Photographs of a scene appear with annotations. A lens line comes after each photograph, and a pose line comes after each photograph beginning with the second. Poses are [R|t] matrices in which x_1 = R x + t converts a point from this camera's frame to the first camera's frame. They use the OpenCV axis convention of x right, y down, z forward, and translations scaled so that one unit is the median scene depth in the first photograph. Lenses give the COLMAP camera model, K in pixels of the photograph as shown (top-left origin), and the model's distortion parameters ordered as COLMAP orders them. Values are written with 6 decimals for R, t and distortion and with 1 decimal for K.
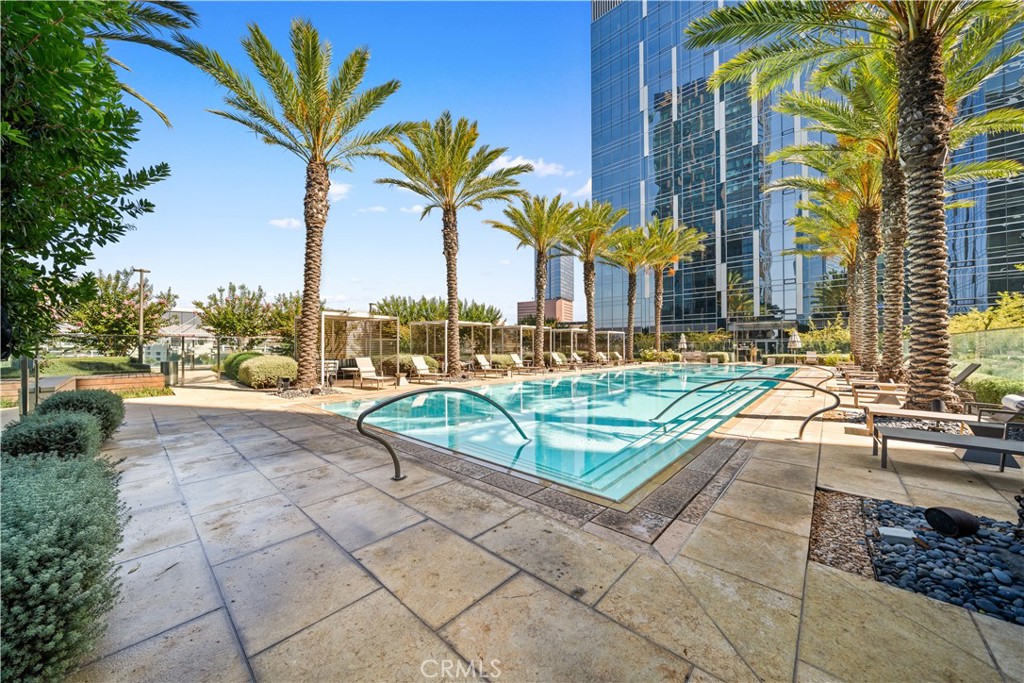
lens RADIAL K [[350.5, 0, 510.1], [0, 350.5, 343.5], [0, 0, 1]] dist [-0.002013, -0.000105]
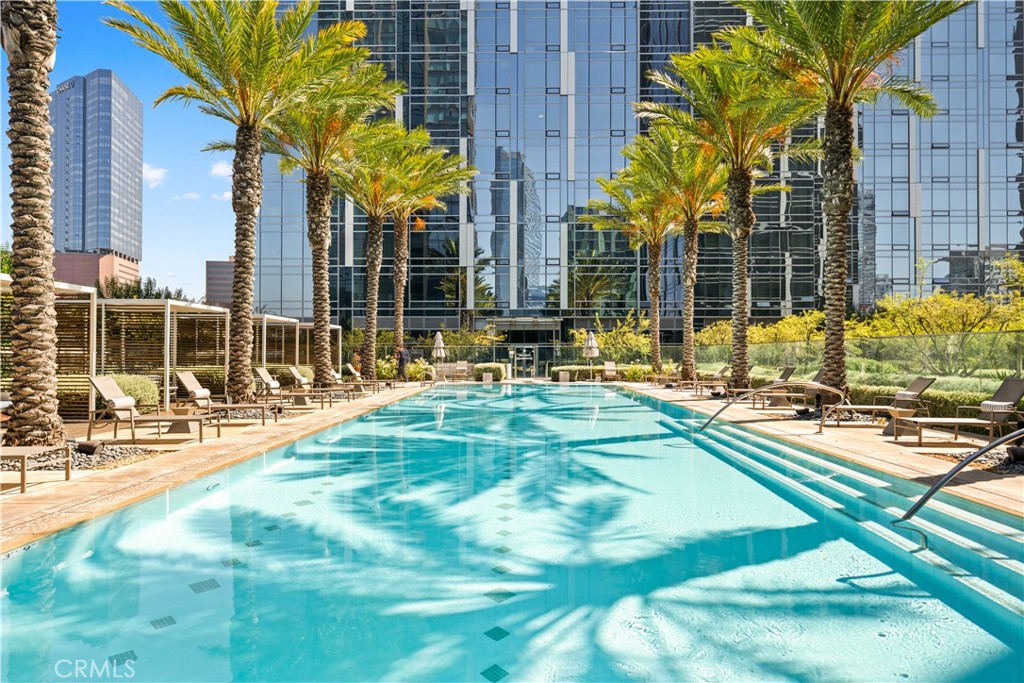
lens RADIAL K [[616.1, 0, 512.8], [0, 616.1, 344.2], [0, 0, 1]] dist [0.002794, 0.000178]
pose [[0.747388, 0.011671, 0.664285, -0.102046], [-0.007404, 0.999930, -0.009238, 0.000274], [-0.664347, 0.001986, 0.747422, 0.165635]]
